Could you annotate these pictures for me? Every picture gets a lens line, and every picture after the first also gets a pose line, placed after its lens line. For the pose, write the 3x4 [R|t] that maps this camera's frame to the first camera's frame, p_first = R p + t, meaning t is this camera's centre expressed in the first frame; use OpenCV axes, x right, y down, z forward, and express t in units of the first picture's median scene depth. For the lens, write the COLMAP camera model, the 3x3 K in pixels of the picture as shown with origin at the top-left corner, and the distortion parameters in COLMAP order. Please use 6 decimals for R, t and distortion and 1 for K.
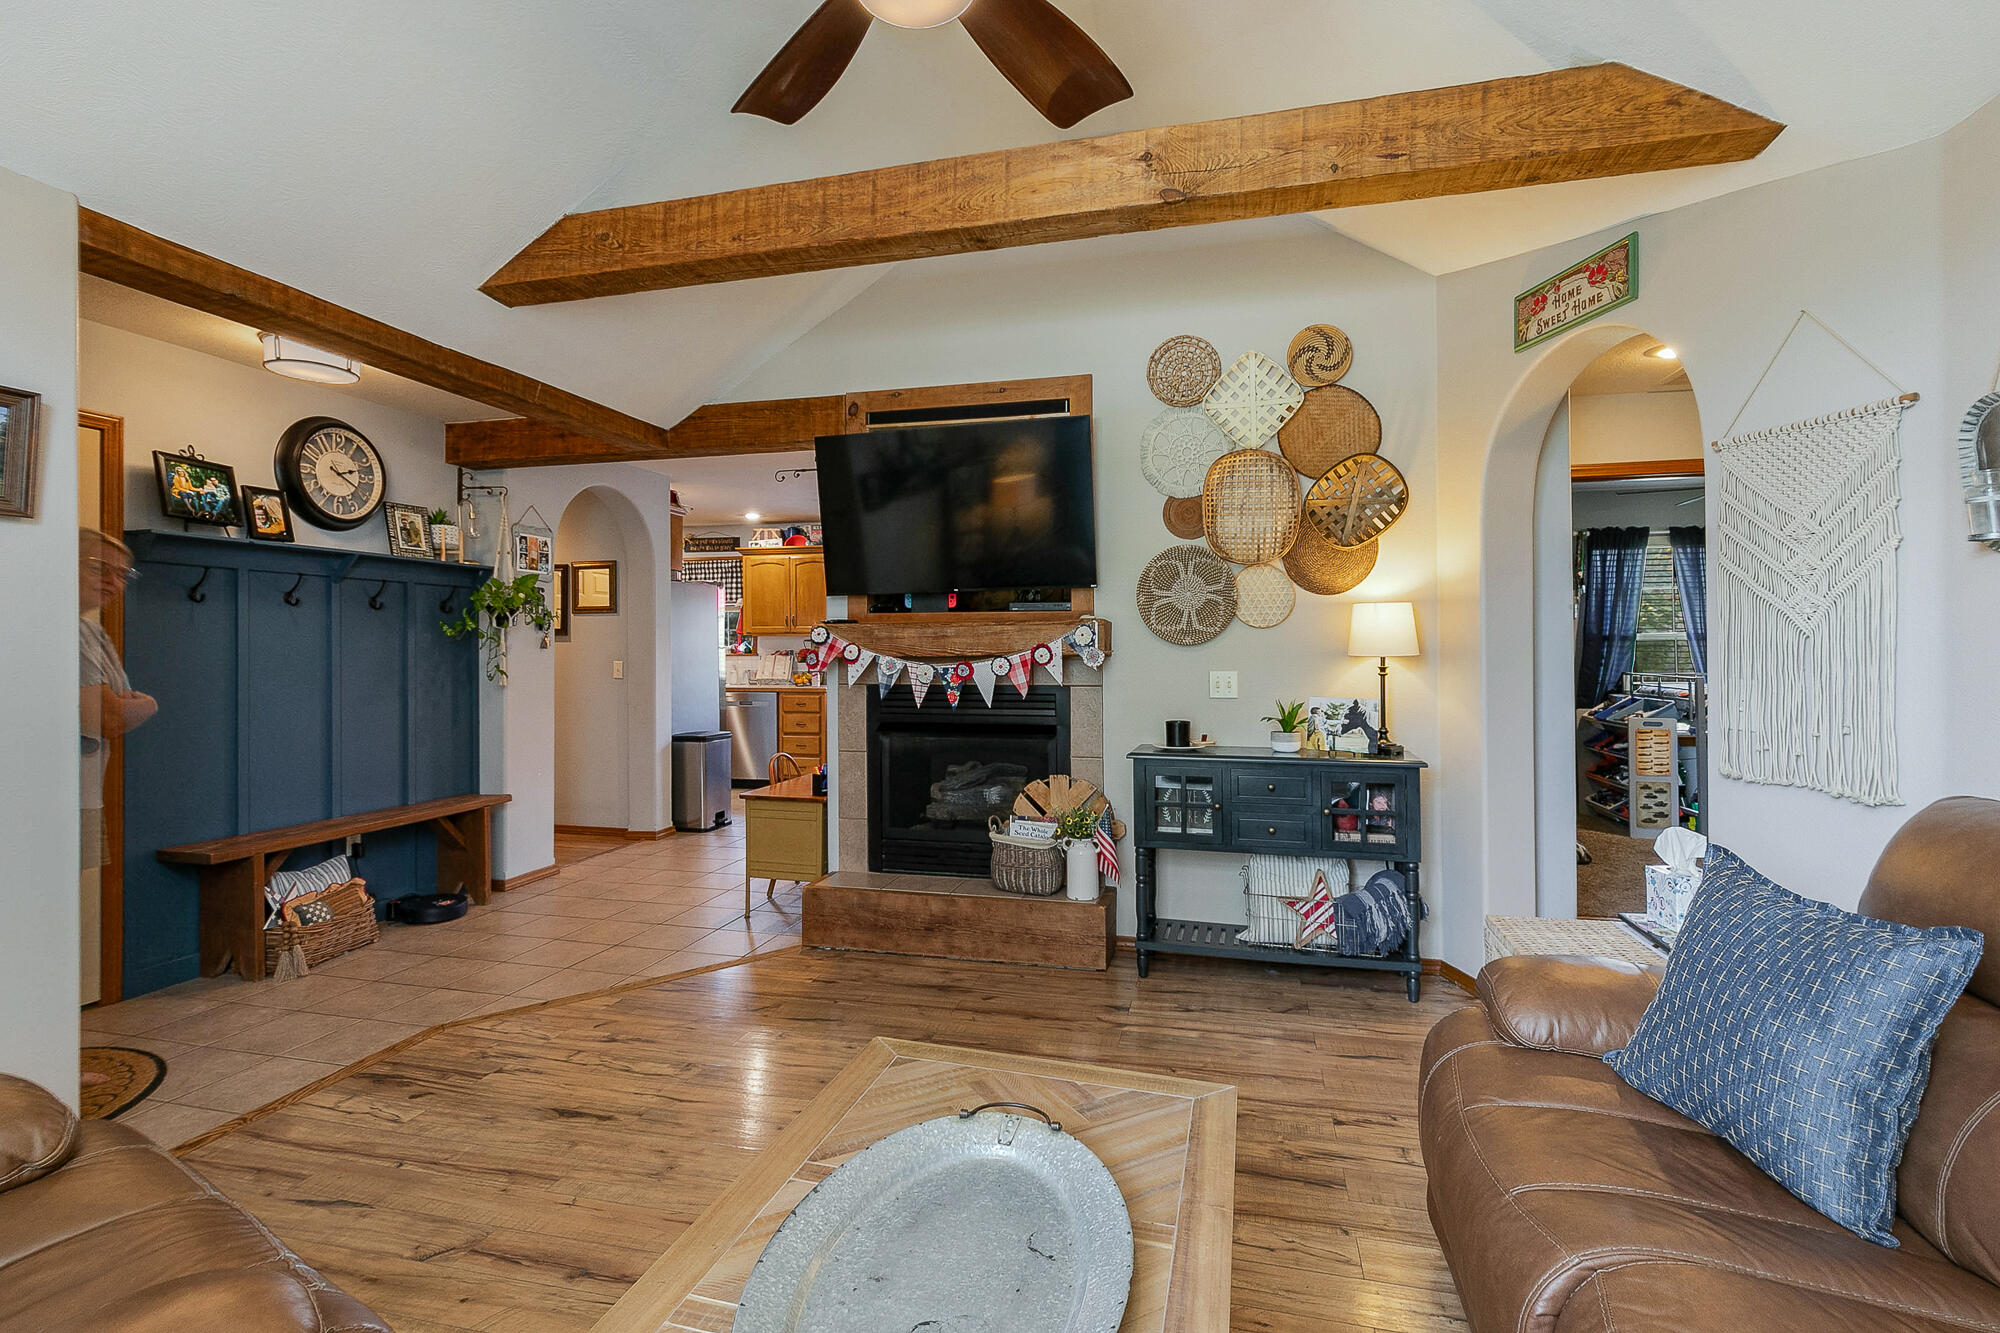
lens RADIAL K [[936.4, 0, 1008.3], [0, 936.4, 639.1], [0, 0, 1]] dist [0.000324, -0.000257]
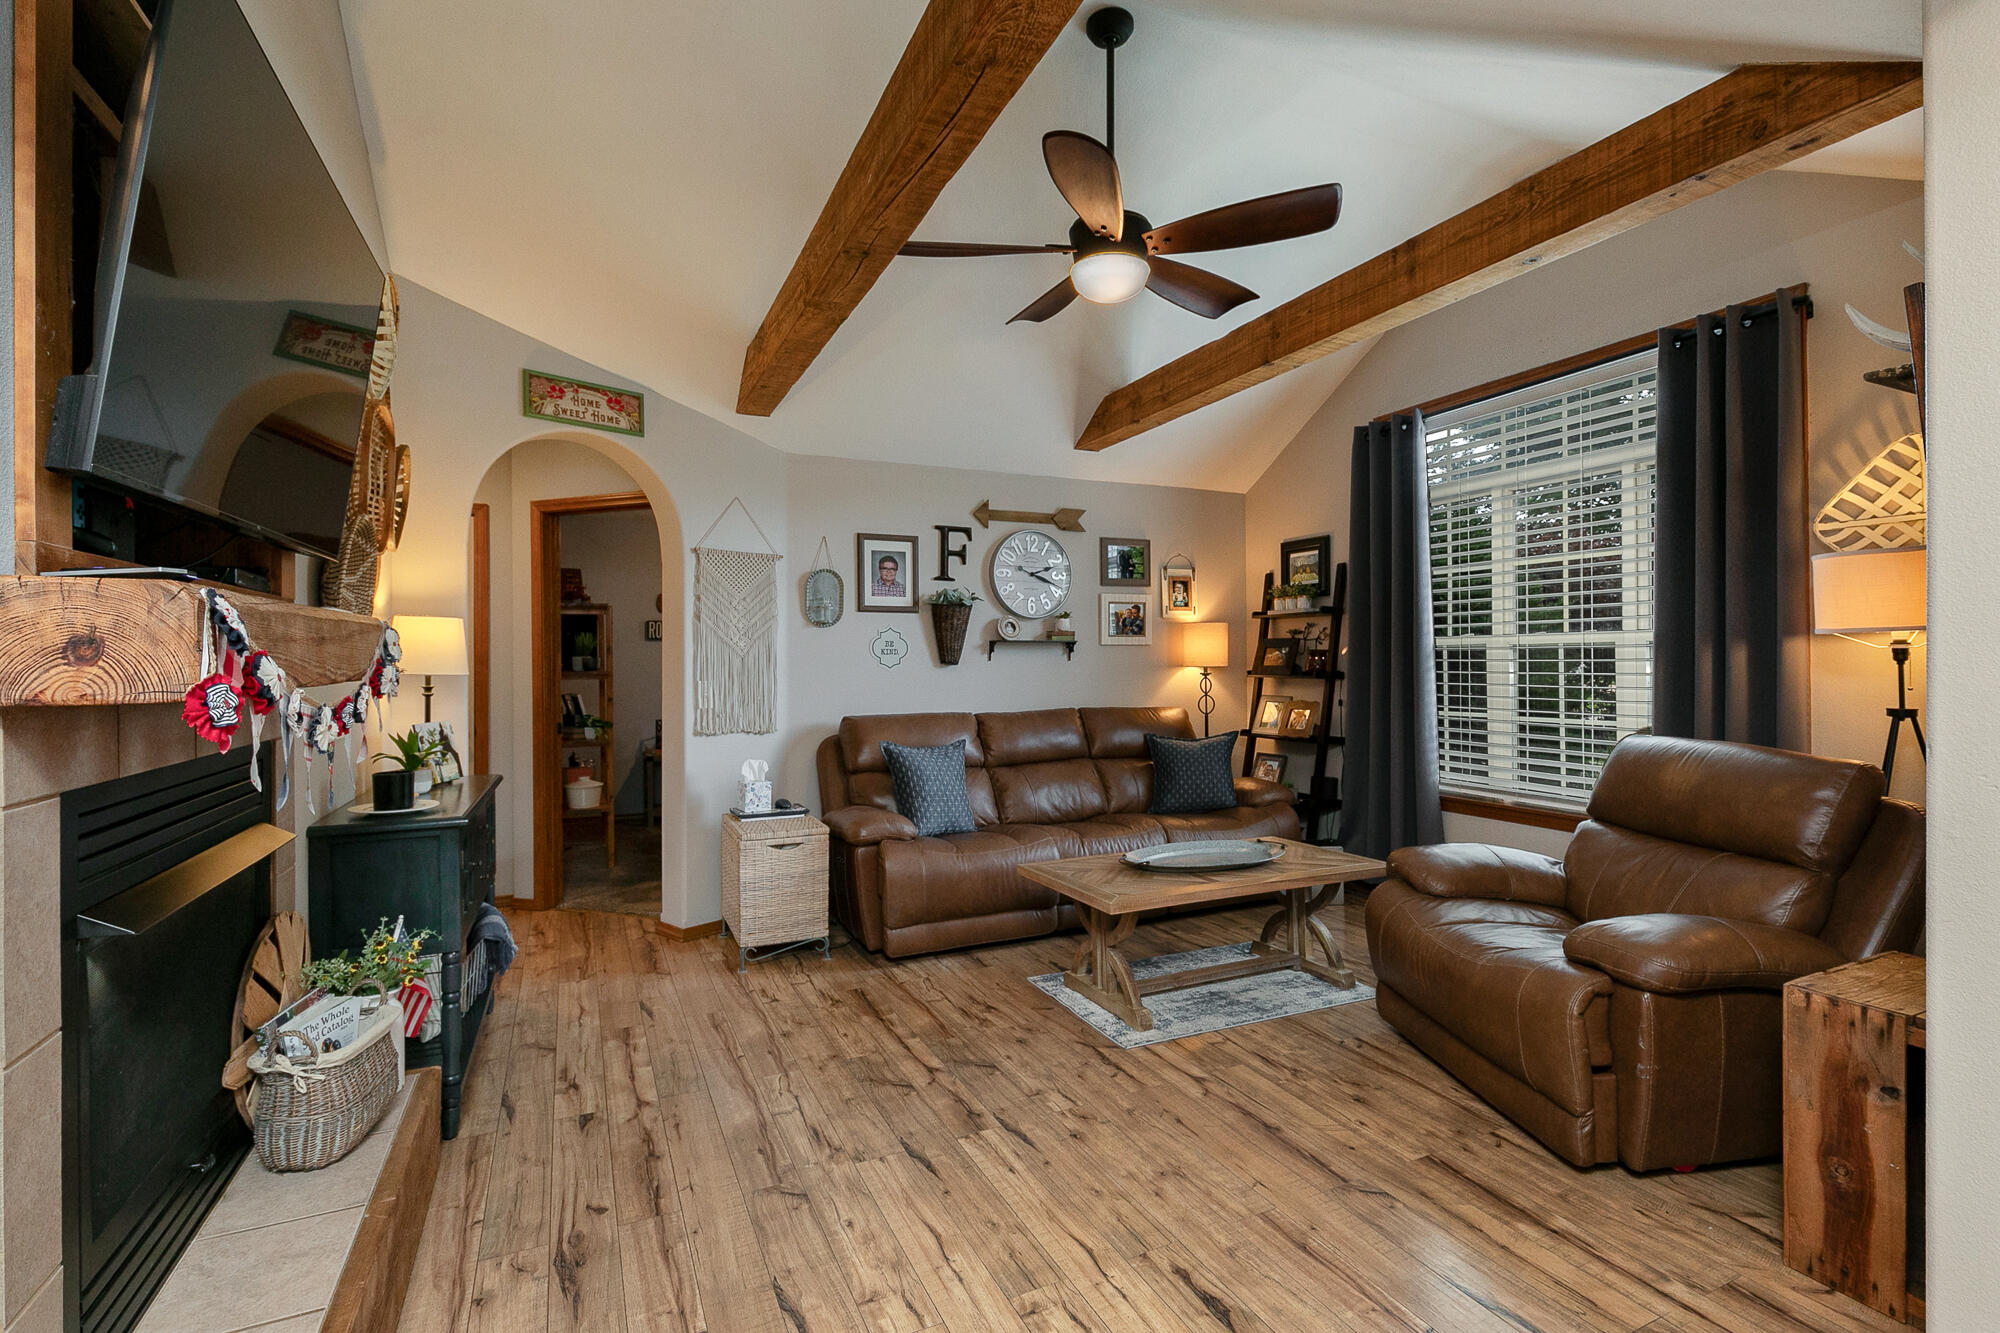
lens RADIAL K [[936.4, 0, 993.0], [0, 936.4, 658.5], [0, 0, 1]] dist [0.000324, -0.000257]
pose [[-0.628759, 0.008719, 0.777551, -0.814379], [0.004650, 0.999961, -0.007453, 0.013550], [-0.777586, -0.001070, -0.628775, 1.398841]]
